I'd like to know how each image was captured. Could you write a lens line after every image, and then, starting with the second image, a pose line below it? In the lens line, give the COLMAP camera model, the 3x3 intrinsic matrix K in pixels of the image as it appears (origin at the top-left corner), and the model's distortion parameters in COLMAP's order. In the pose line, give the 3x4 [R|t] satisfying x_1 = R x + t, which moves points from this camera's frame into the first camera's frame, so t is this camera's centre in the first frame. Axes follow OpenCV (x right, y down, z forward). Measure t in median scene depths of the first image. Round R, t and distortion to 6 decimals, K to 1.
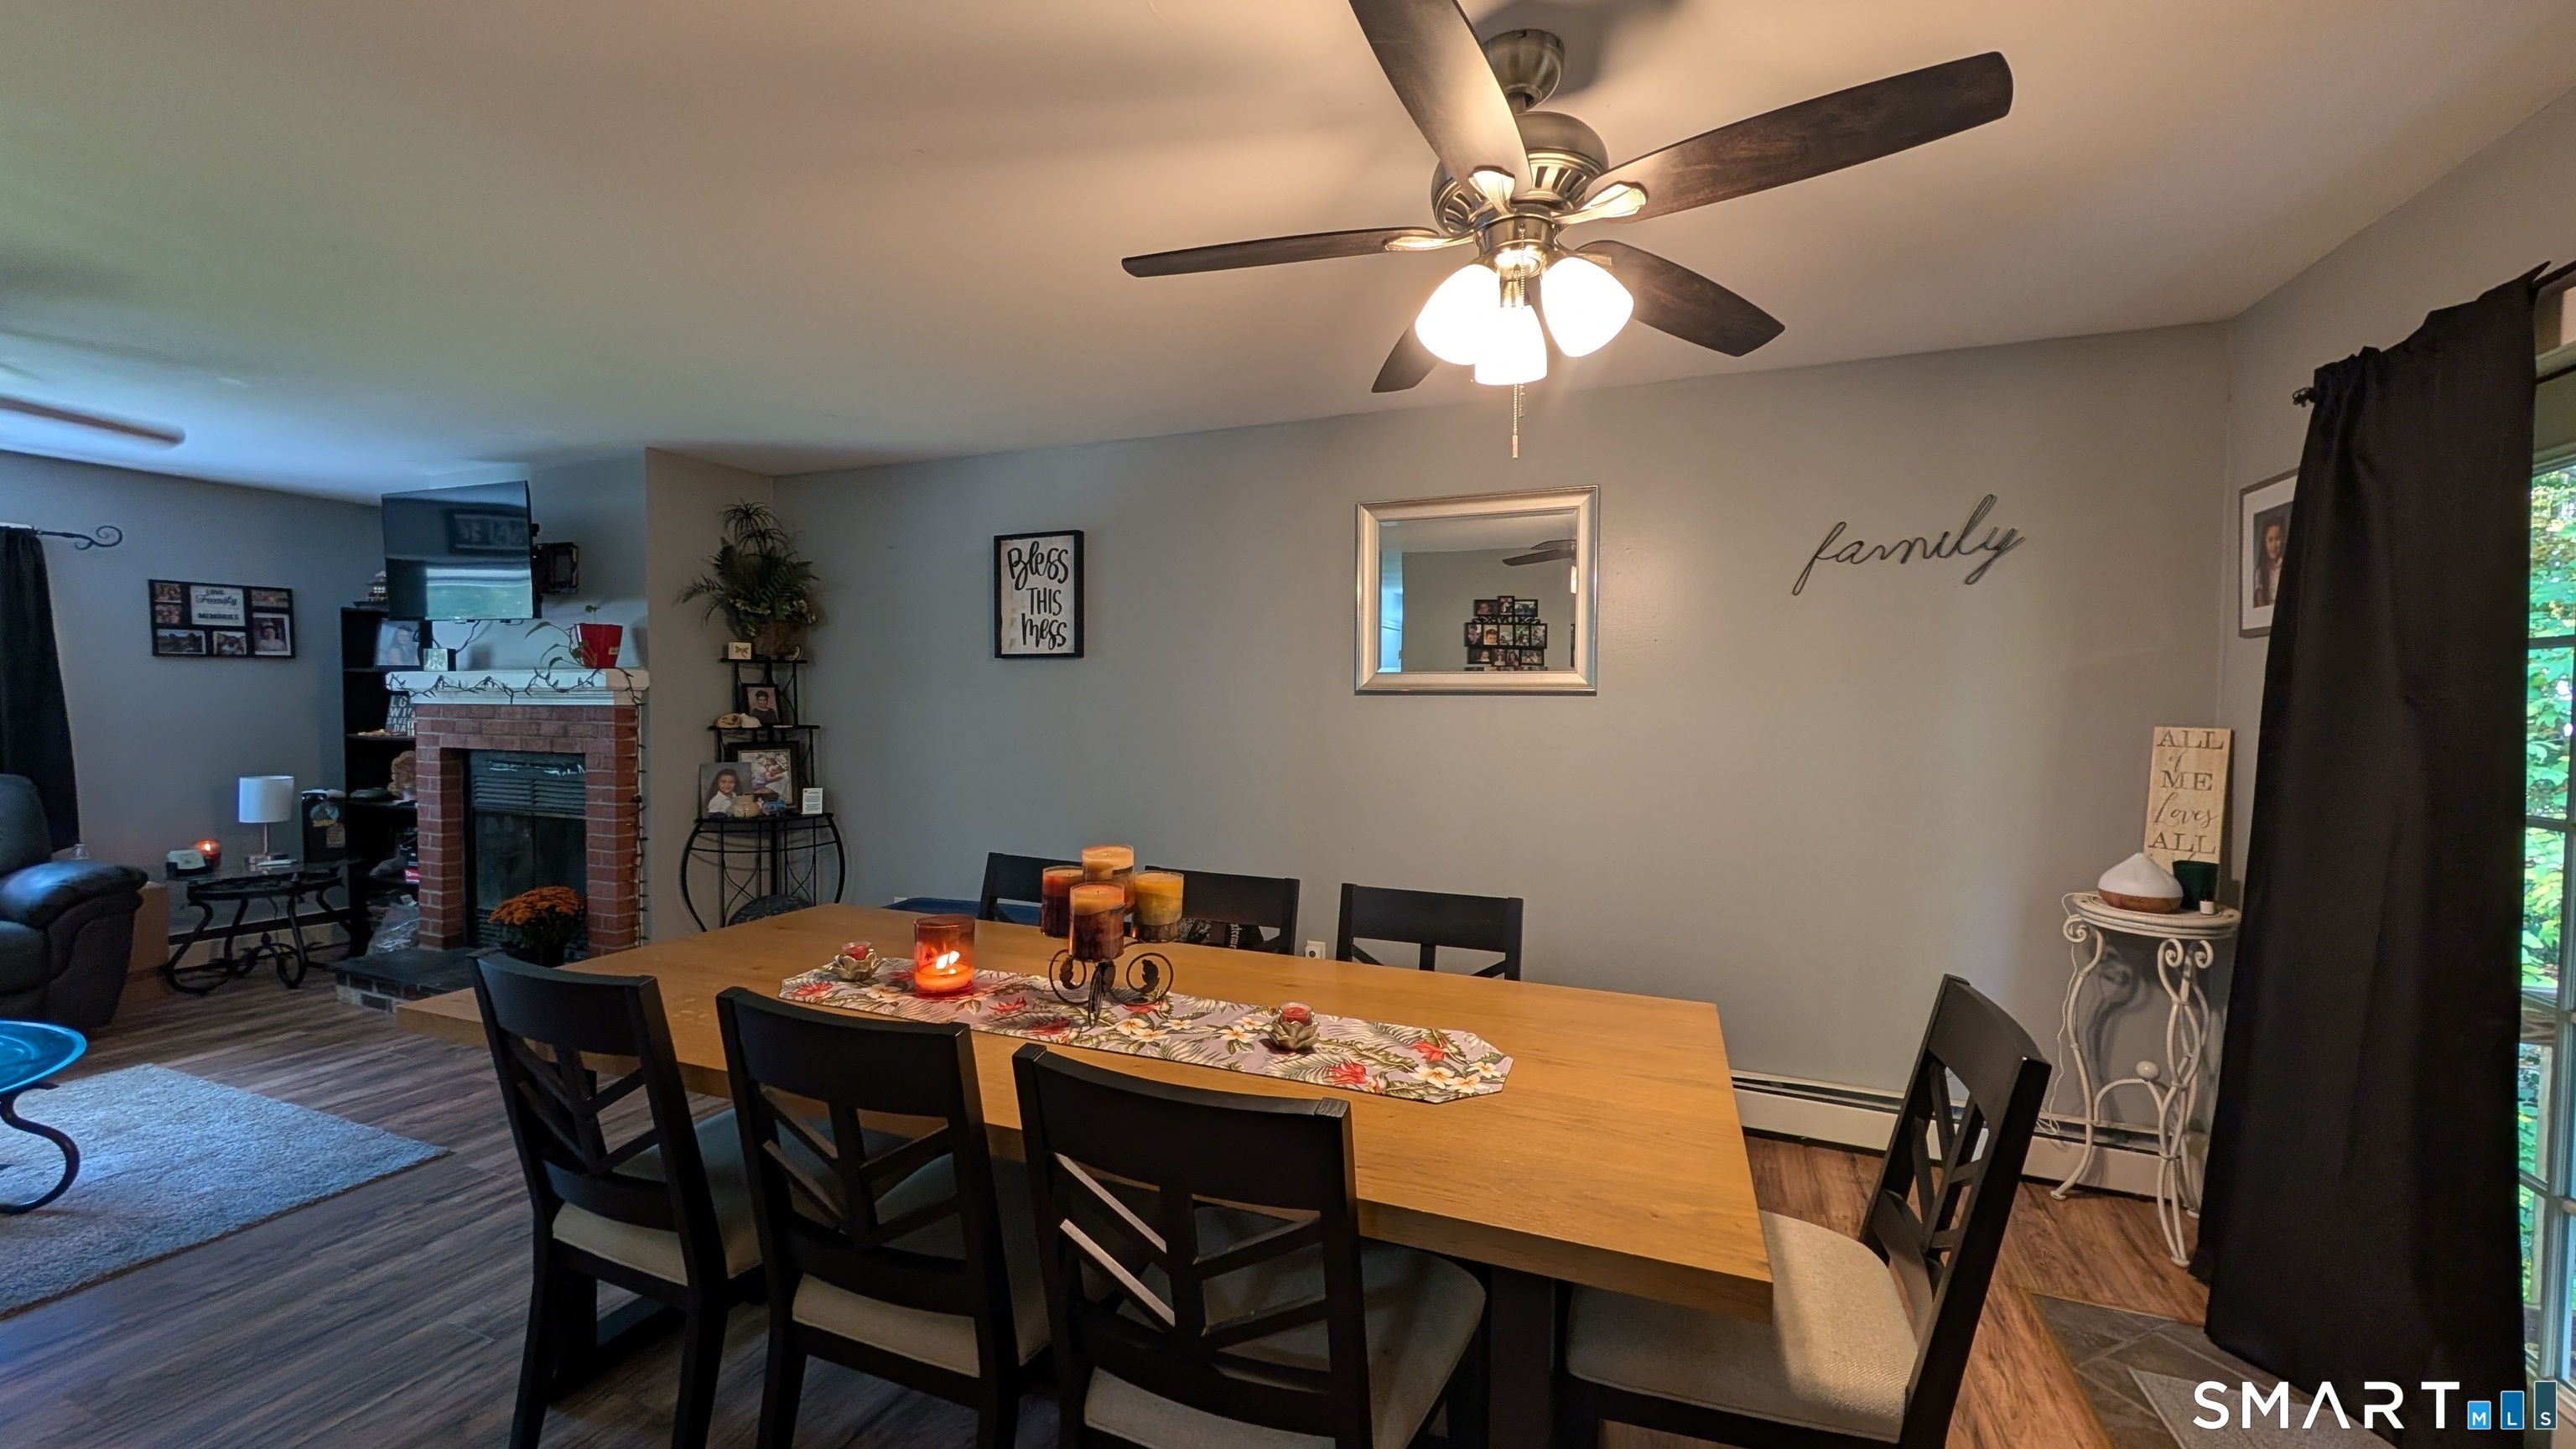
lens RADIAL K [[968.9, 0, 1292.2], [0, 968.9, 725.6], [0, 0, 1]] dist [0.000983, 0.000303]
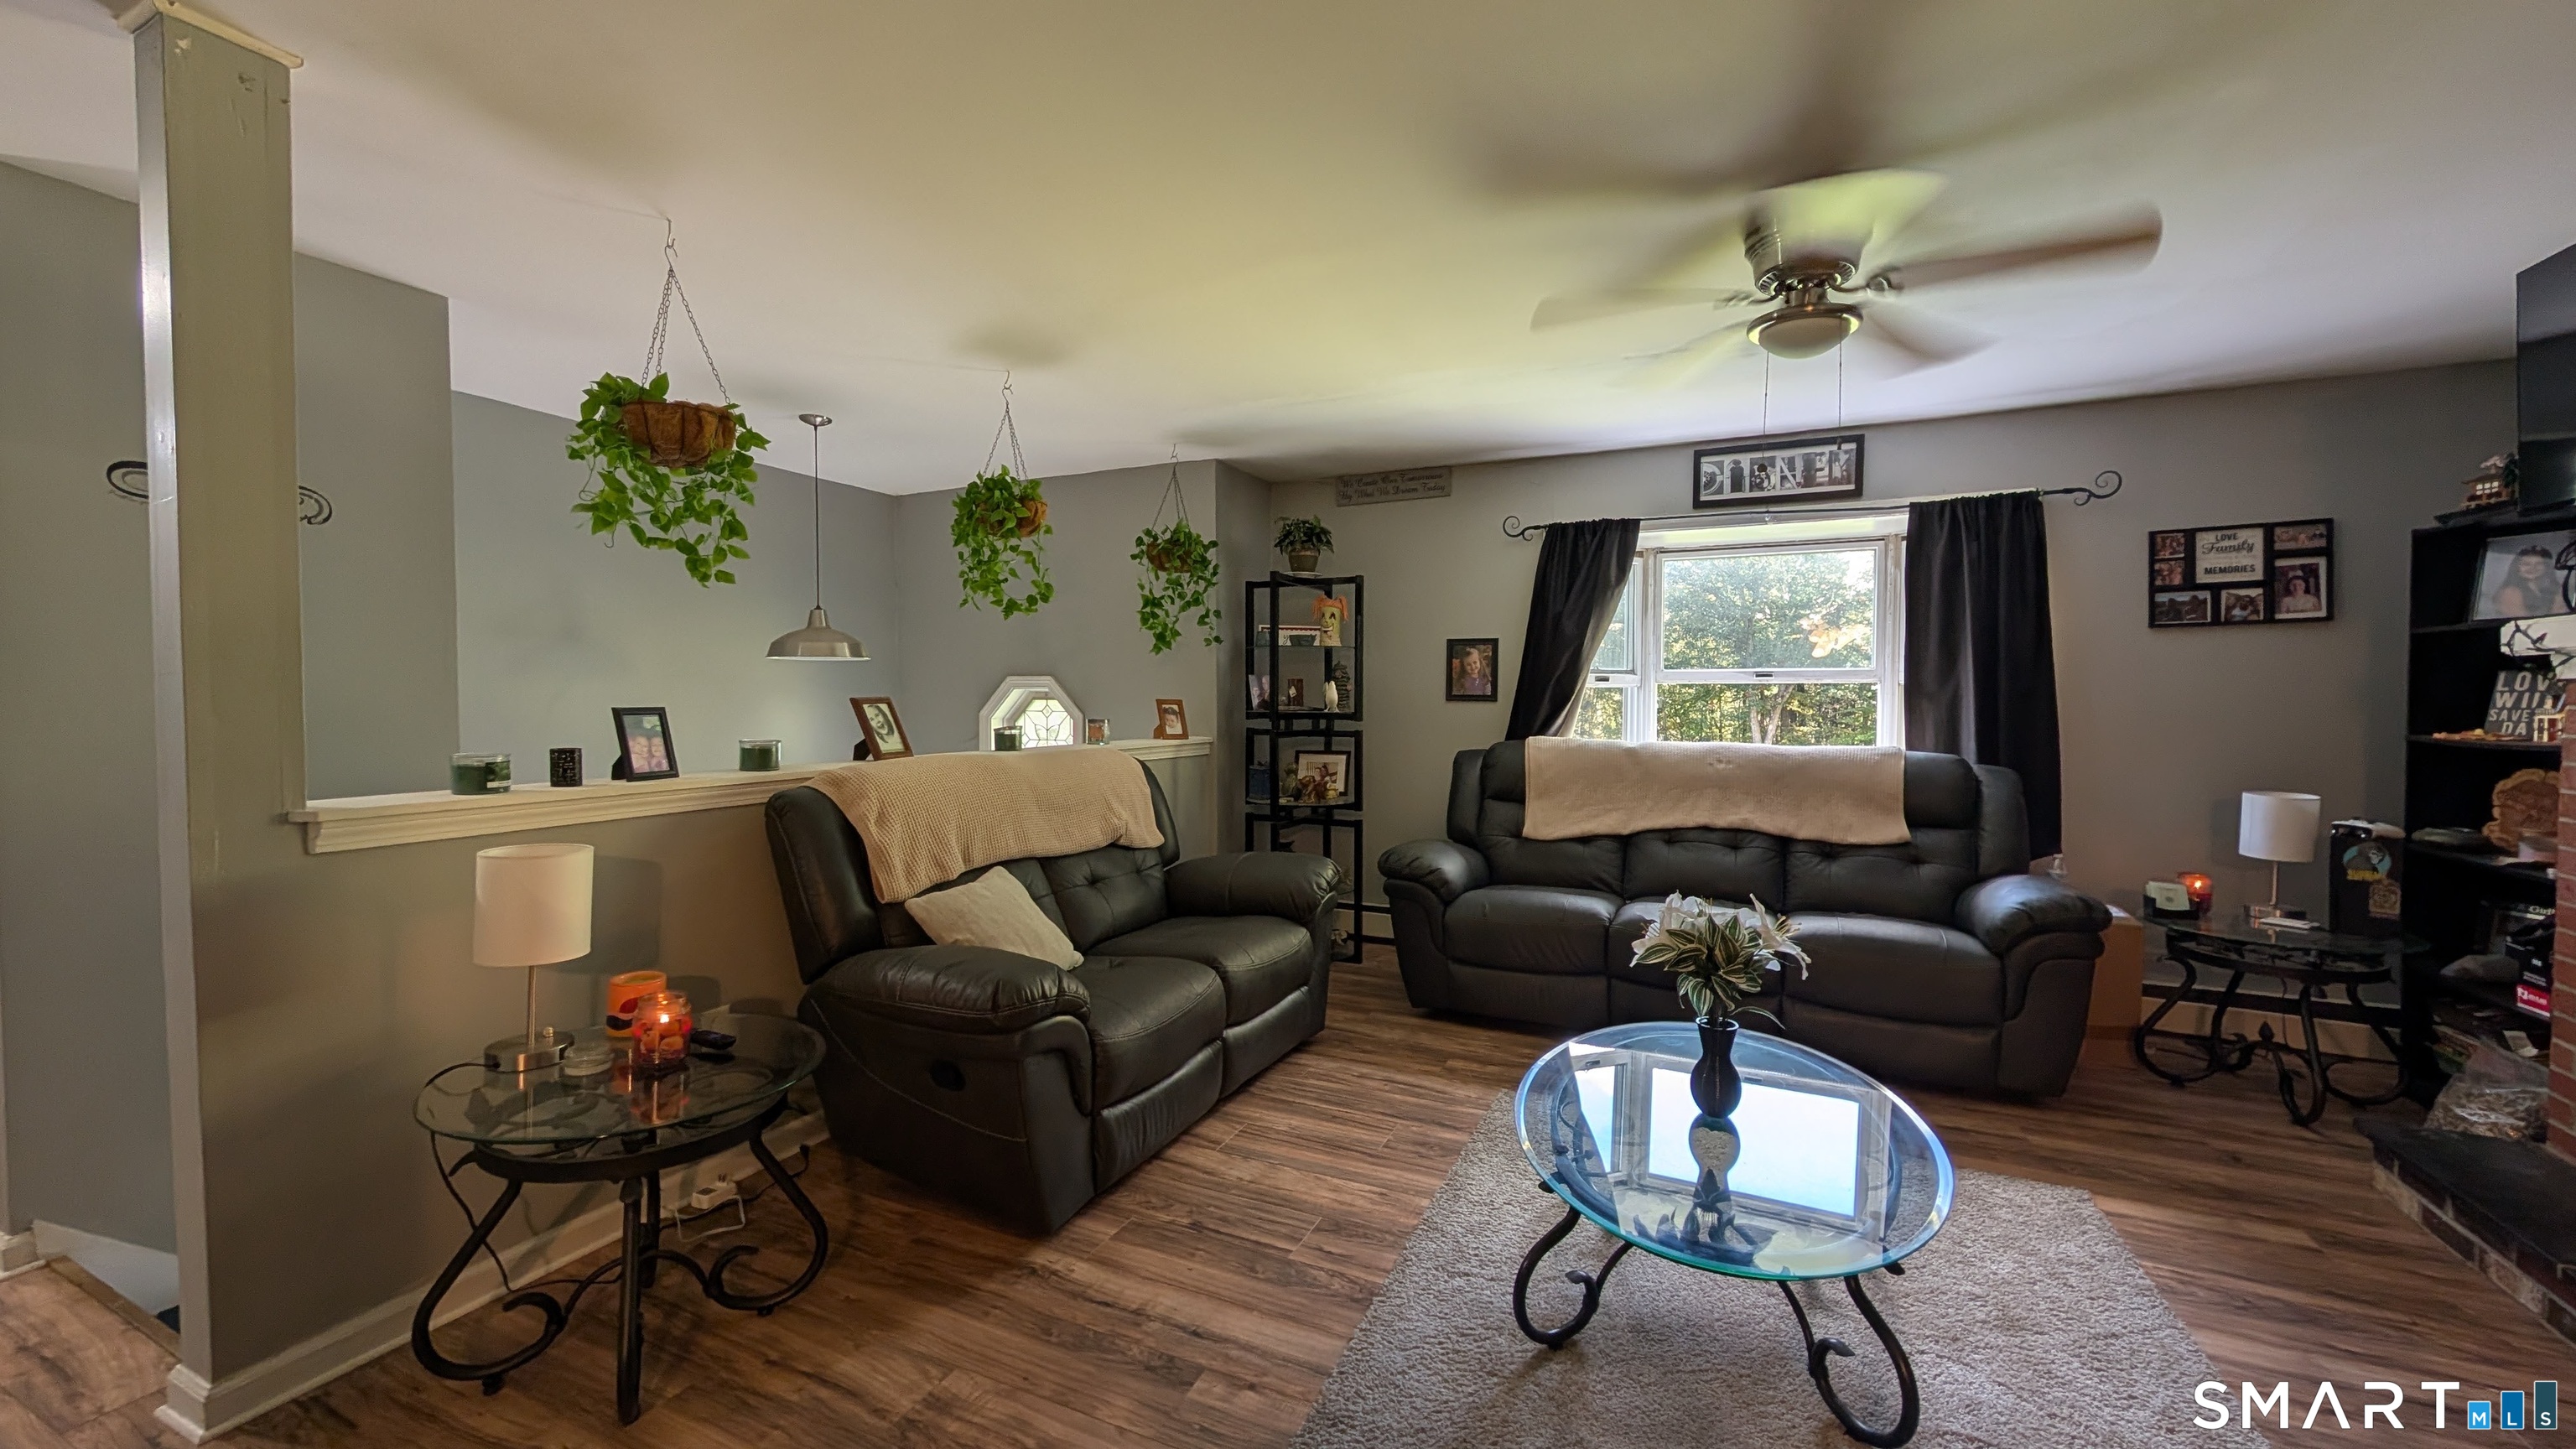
lens RADIAL K [[968.9, 0, 1292.6], [0, 968.9, 726.0], [0, 0, 1]] dist [0.000983, 0.000303]
pose [[-0.050102, 0.021777, -0.998507, -0.397108], [-0.027919, 0.999341, 0.023196, 0.010093], [0.998354, 0.029040, -0.049461, 0.393606]]
